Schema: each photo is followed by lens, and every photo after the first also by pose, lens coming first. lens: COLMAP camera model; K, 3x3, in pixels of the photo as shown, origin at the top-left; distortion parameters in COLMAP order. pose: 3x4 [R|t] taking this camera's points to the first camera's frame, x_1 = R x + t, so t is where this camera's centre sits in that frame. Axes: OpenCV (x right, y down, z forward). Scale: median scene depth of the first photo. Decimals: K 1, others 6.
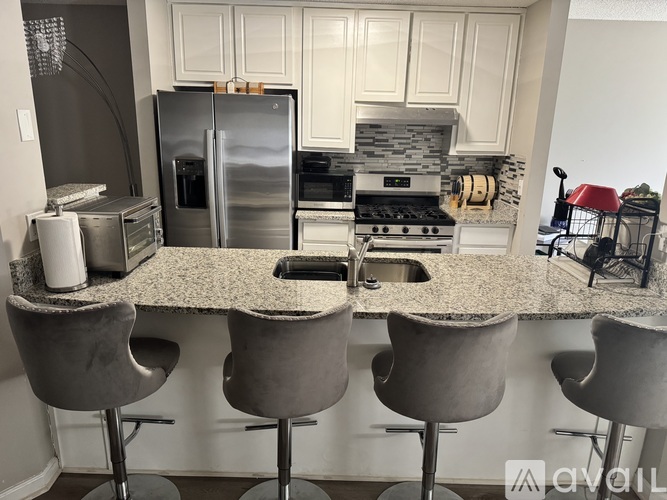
lens RADIAL K [[466.2, 0, 333.5], [0, 466.2, 250.0], [0, 0, 1]] dist [0.001248, -0.002134]
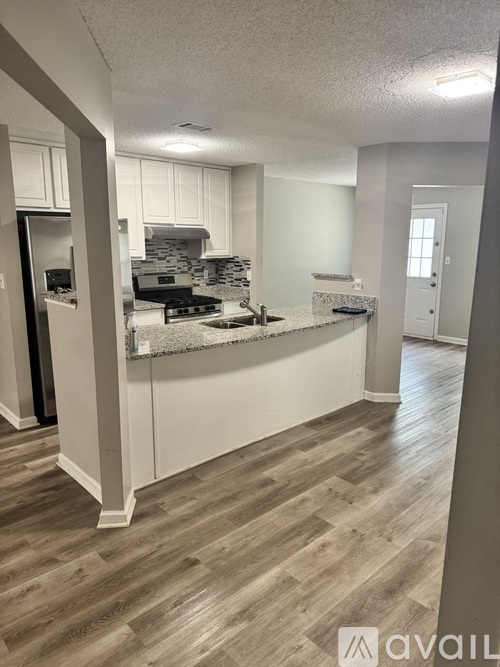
lens RADIAL K [[466.2, 0, 250.0], [0, 466.2, 333.5], [0, 0, 1]] dist [0.001248, -0.002134]
pose [[0.739905, -0.152437, 0.655212, -0.627810], [0.185564, 0.982448, 0.019018, 0.031561], [-0.646611, 0.107512, 0.755205, -0.197653]]
